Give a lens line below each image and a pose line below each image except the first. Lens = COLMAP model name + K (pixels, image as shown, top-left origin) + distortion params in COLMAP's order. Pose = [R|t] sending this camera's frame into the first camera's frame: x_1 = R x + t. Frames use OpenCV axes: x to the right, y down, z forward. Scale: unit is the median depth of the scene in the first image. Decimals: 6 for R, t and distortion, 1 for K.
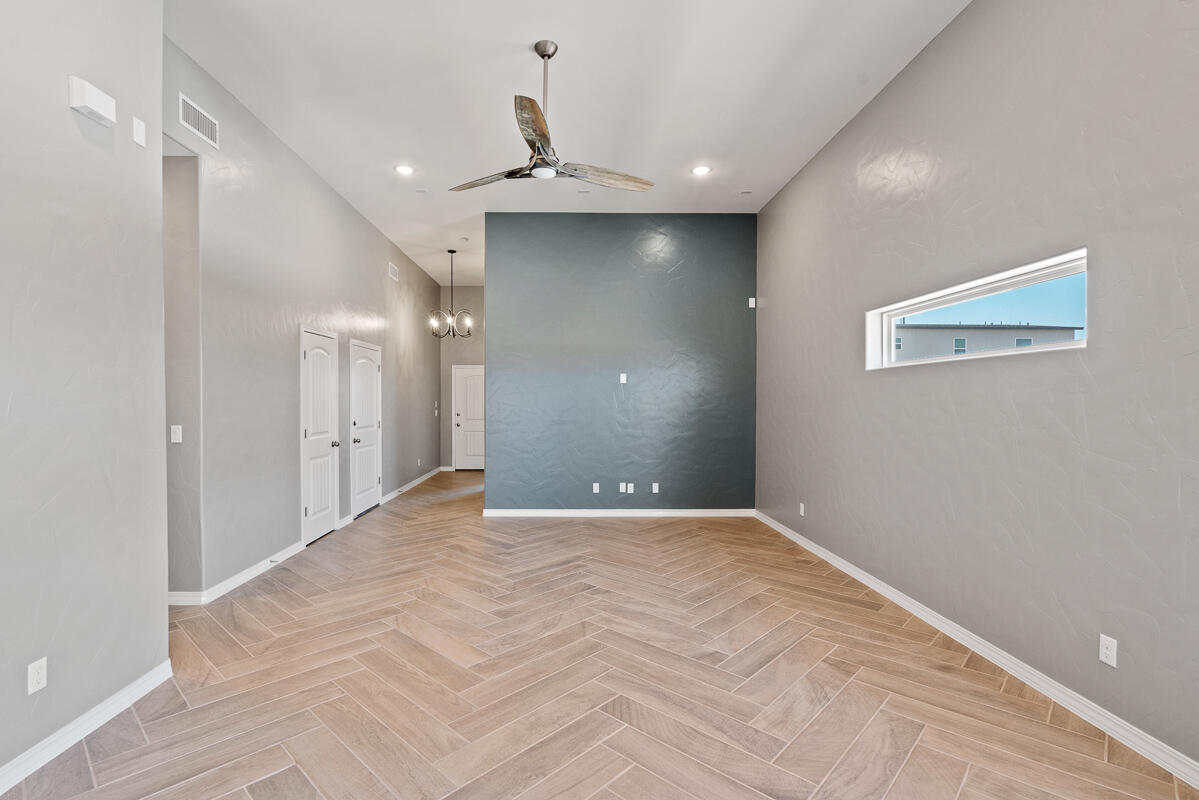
lens RADIAL K [[555.2, 0, 571.6], [0, 555.2, 407.6], [0, 0, 1]] dist [-0.002304, 0.000068]
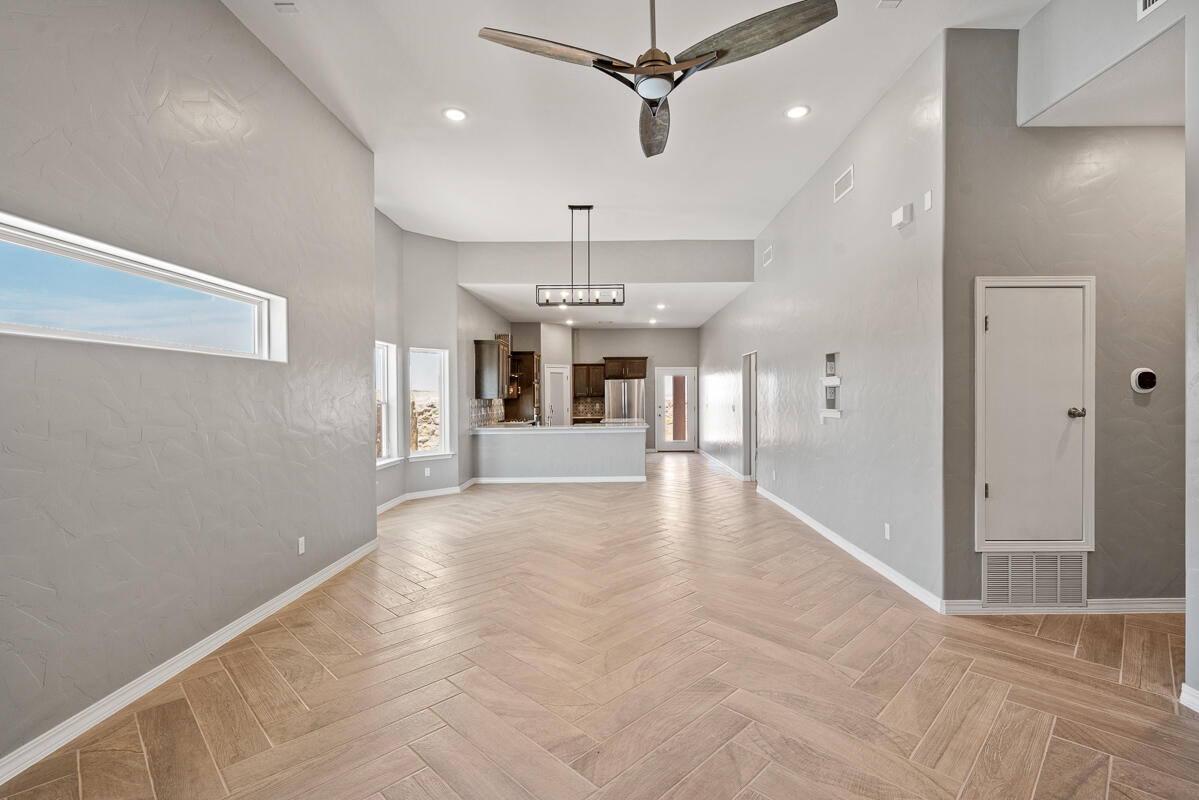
lens RADIAL K [[544.5, 0, 615.0], [0, 544.5, 396.5], [0, 0, 1]] dist [-0.001241, 0.000894]
pose [[-0.999951, 0.005085, 0.008436, -0.000448], [0.005161, 0.999946, 0.009006, -0.011420], [-0.008390, 0.009049, -0.999924, 1.223742]]
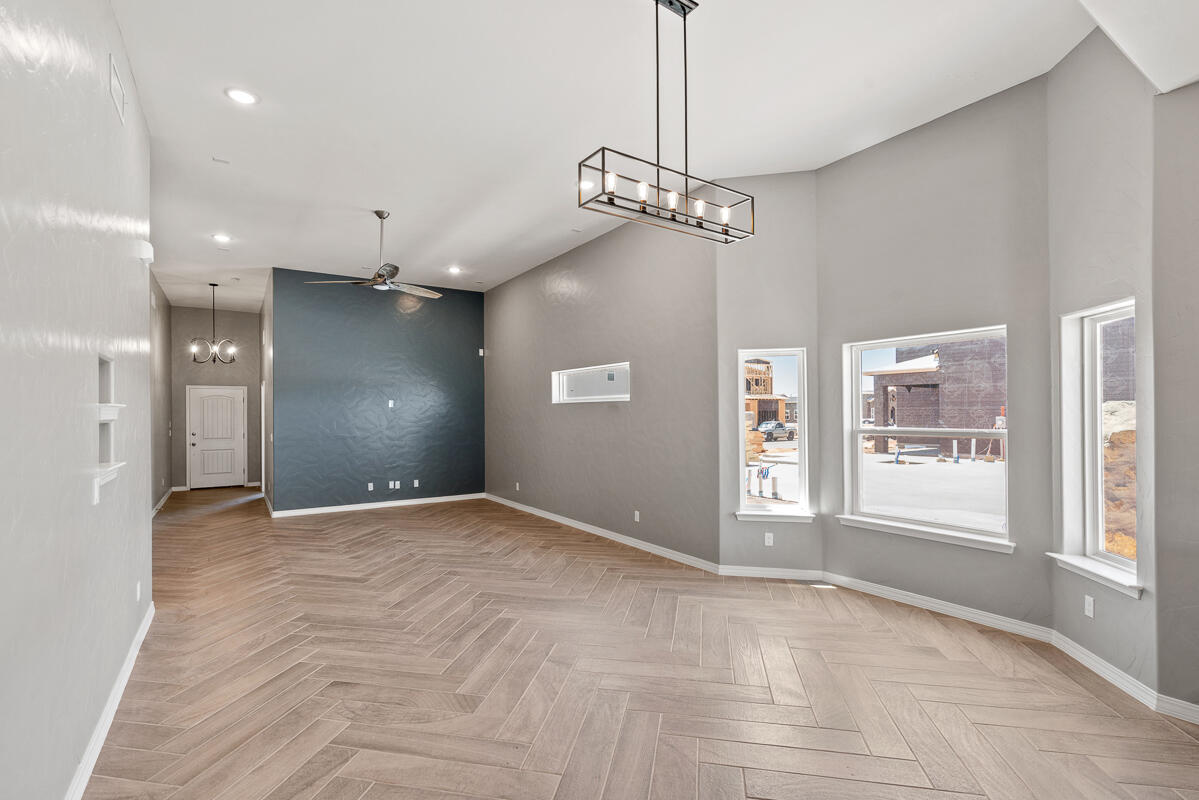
lens RADIAL K [[551.5, 0, 593.7], [0, 551.5, 412.6], [0, 0, 1]] dist [-0.000804, 0.000195]
pose [[0.838924, -0.006946, 0.544205, -0.292705], [0.013703, 0.999871, -0.008362, -0.017125], [-0.544077, 0.014472, 0.838911, -0.510441]]
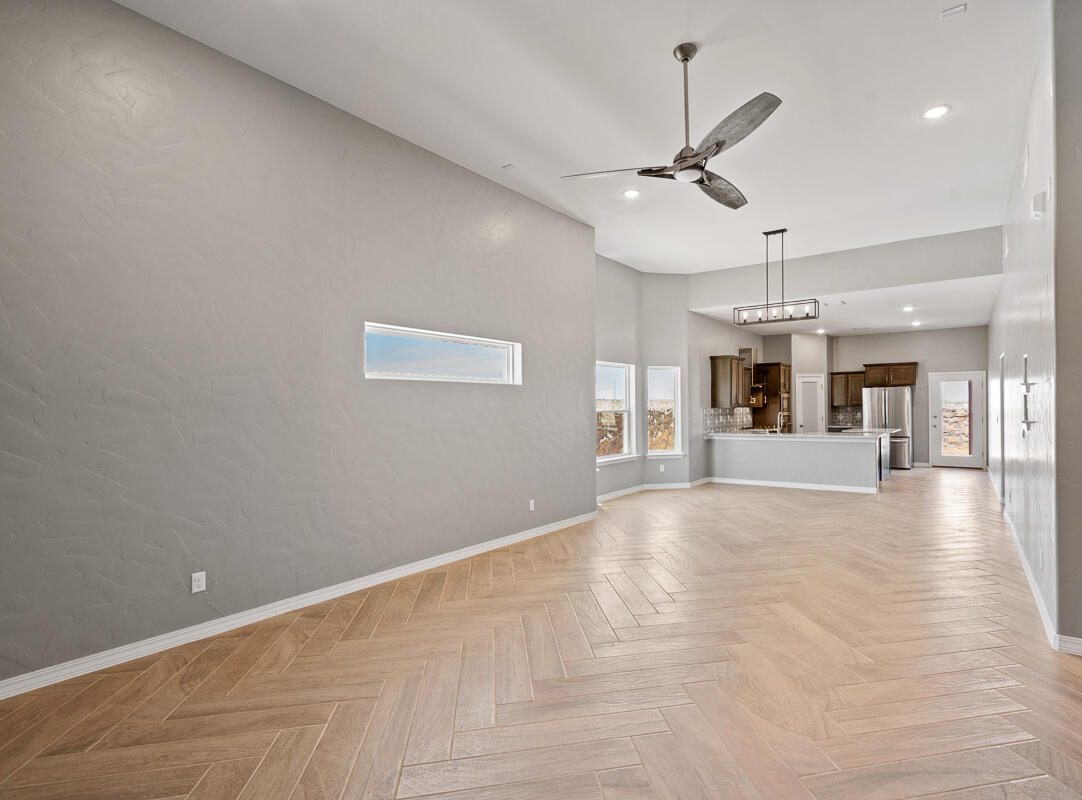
lens RADIAL K [[537.6, 0, 604.0], [0, 537.6, 401.2], [0, 0, 1]] dist [-0.003099, -0.000239]
pose [[-0.826669, 0.010288, 0.562595, -0.325567], [0.010791, 0.999939, -0.002430, -0.014456], [-0.562585, 0.004062, -0.826729, 1.325104]]
